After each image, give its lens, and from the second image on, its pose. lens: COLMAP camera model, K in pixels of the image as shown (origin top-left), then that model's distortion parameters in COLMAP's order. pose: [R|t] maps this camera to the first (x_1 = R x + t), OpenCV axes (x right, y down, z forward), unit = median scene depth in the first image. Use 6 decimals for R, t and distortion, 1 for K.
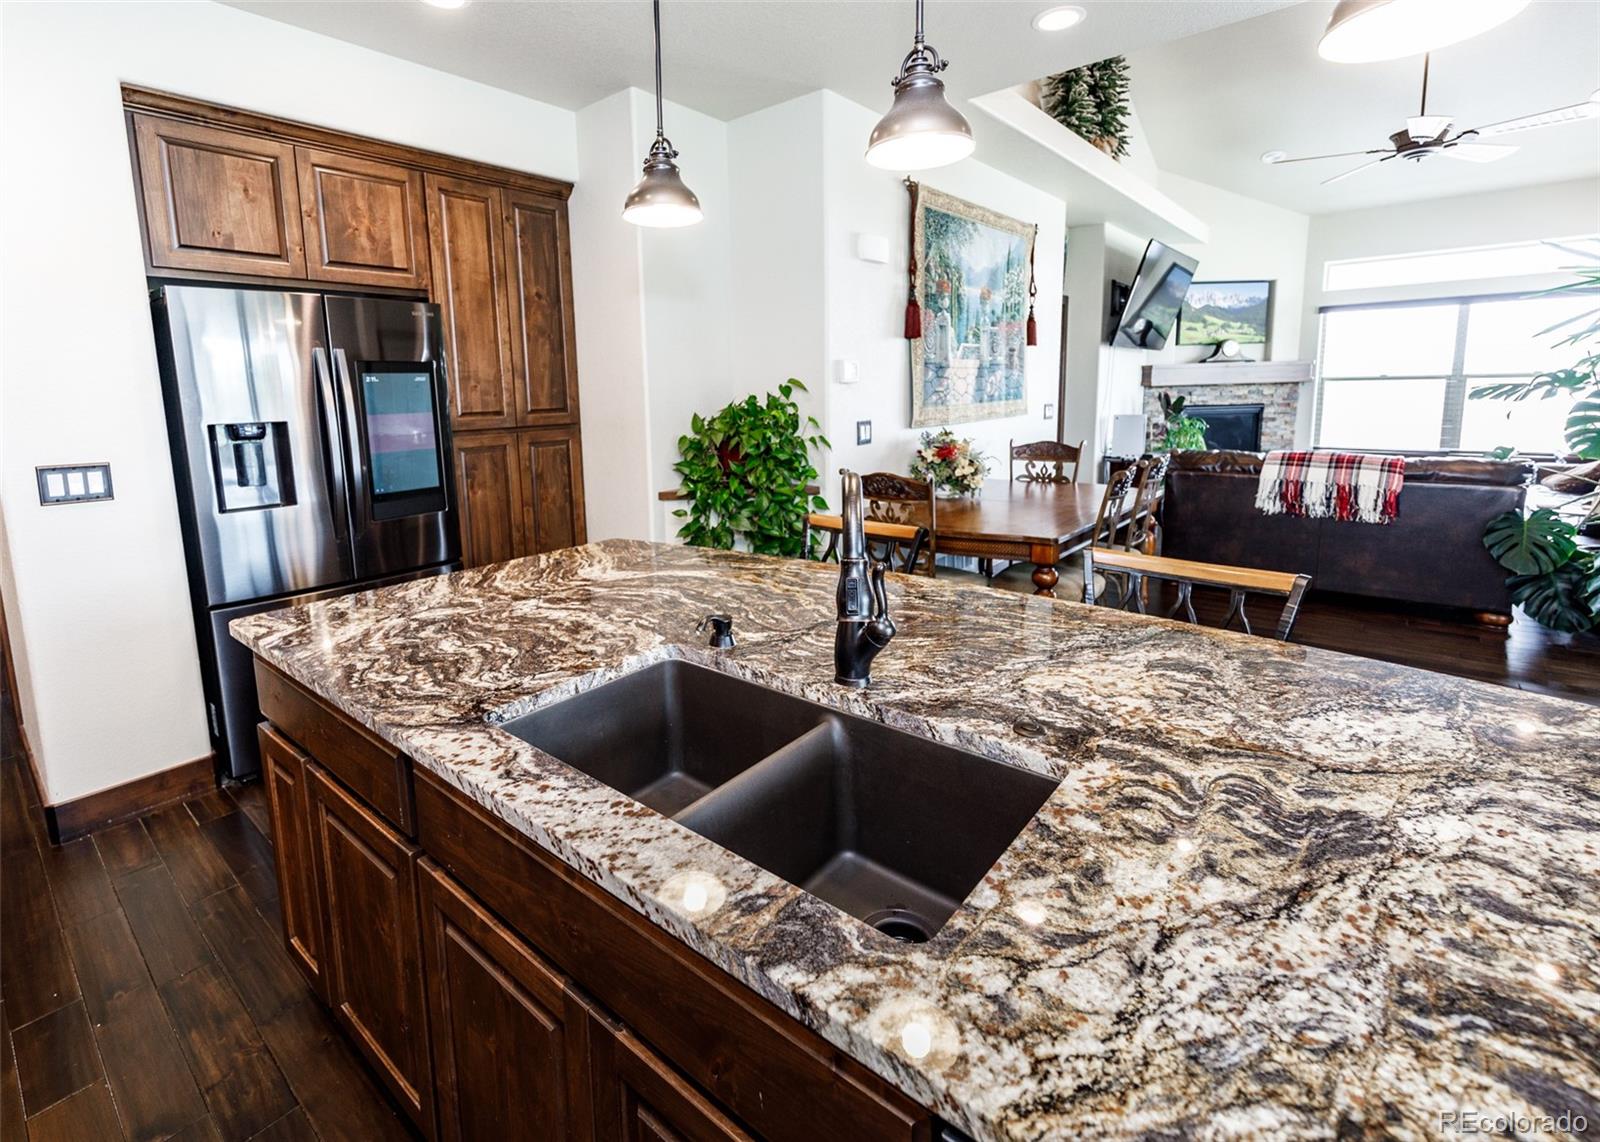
lens RADIAL K [[748.0, 0, 782.6], [0, 748.0, 491.0], [0, 0, 1]] dist [0.010104, -0.004168]
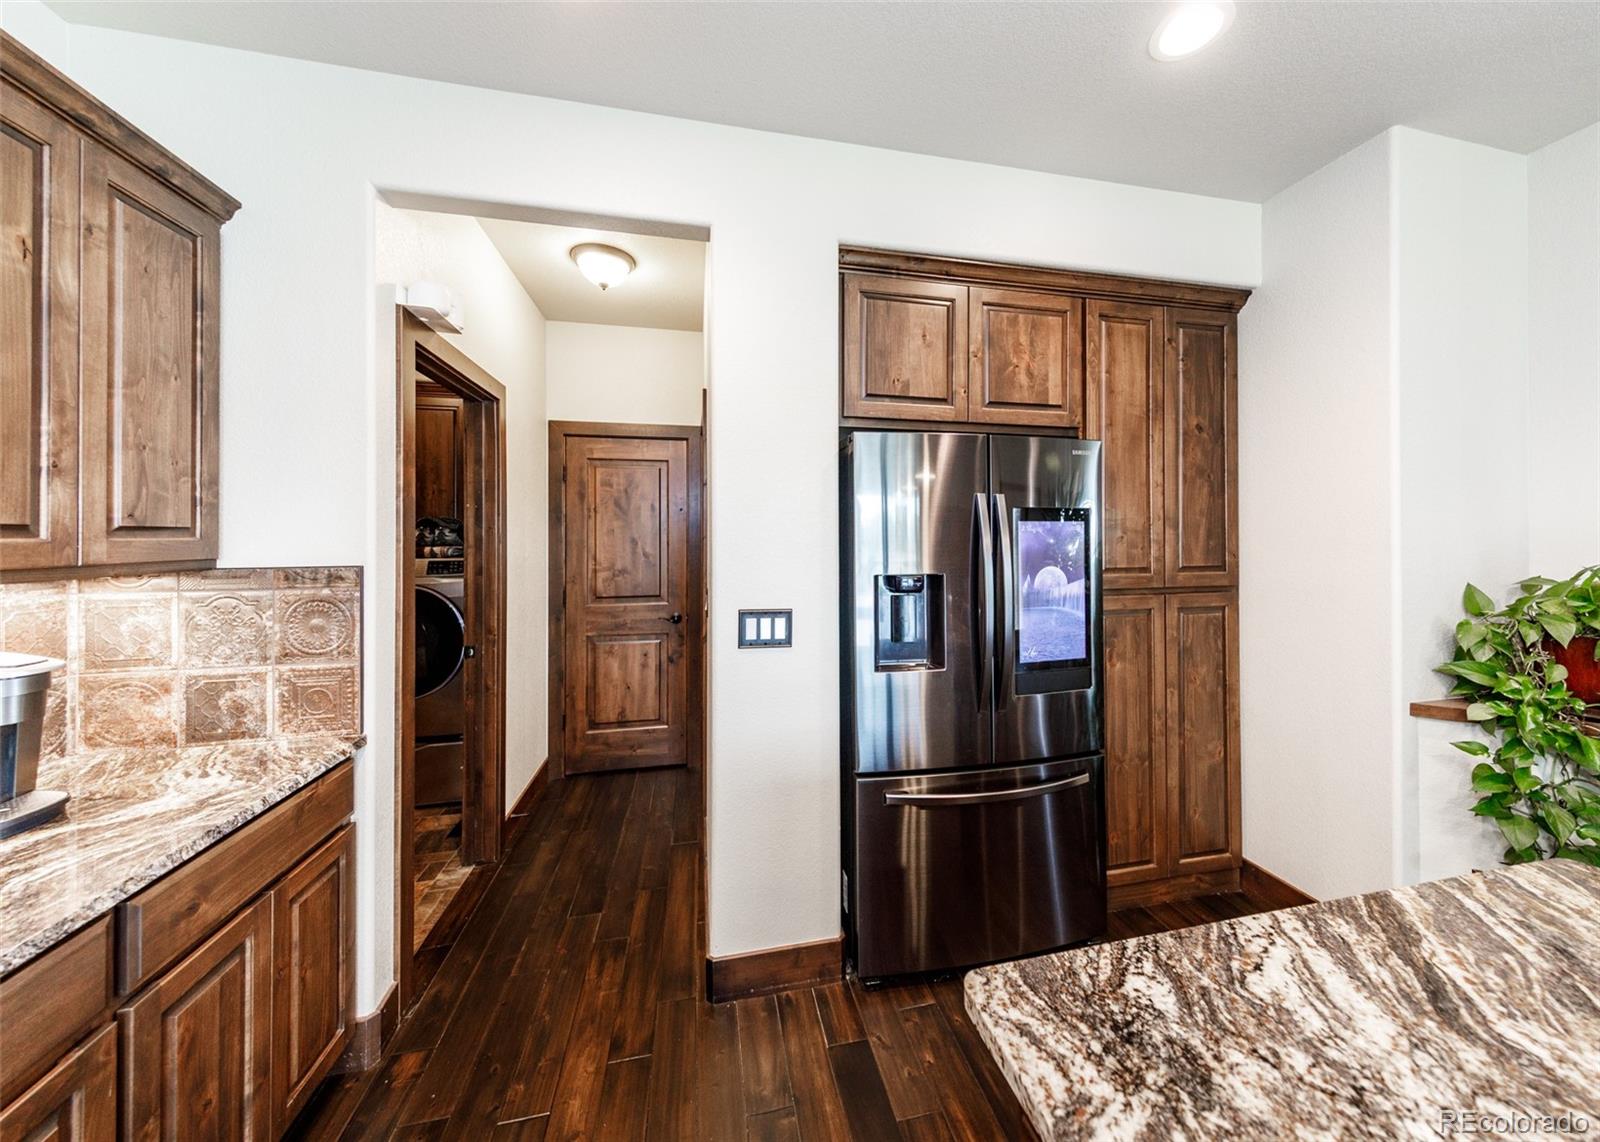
lens RADIAL K [[547.3, 0, 806.6], [0, 547.3, 533.3], [0, 0, 1]] dist [0.008881, -0.001565]
pose [[0.782125, 0.016318, -0.622907, -0.284666], [-0.101396, 0.989666, -0.101388, -0.043466], [0.614816, 0.142459, 0.775698, 0.288037]]
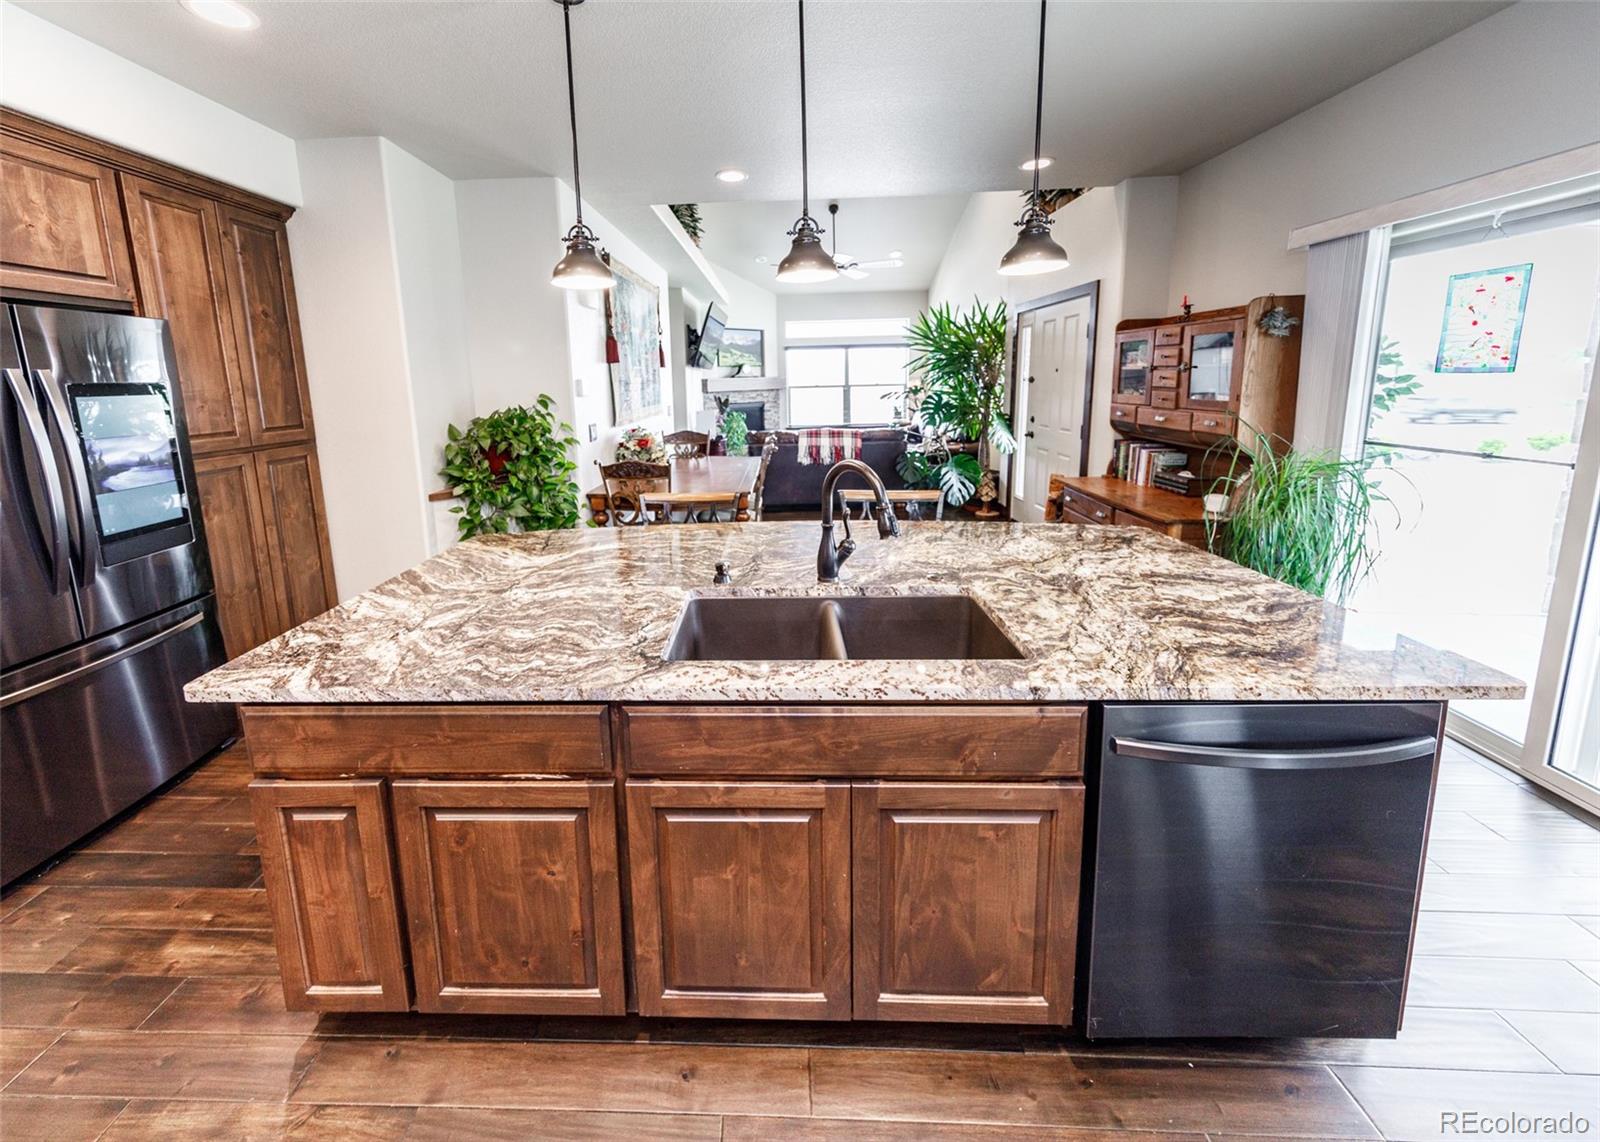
lens RADIAL K [[547.3, 0, 767.4], [0, 547.3, 455.7], [0, 0, 1]] dist [0.008881, -0.001565]
pose [[0.791398, -0.081085, 0.605900, -0.255344], [0.091349, 0.995721, 0.013938, -0.021834], [-0.604438, 0.044318, 0.795419, 0.019396]]
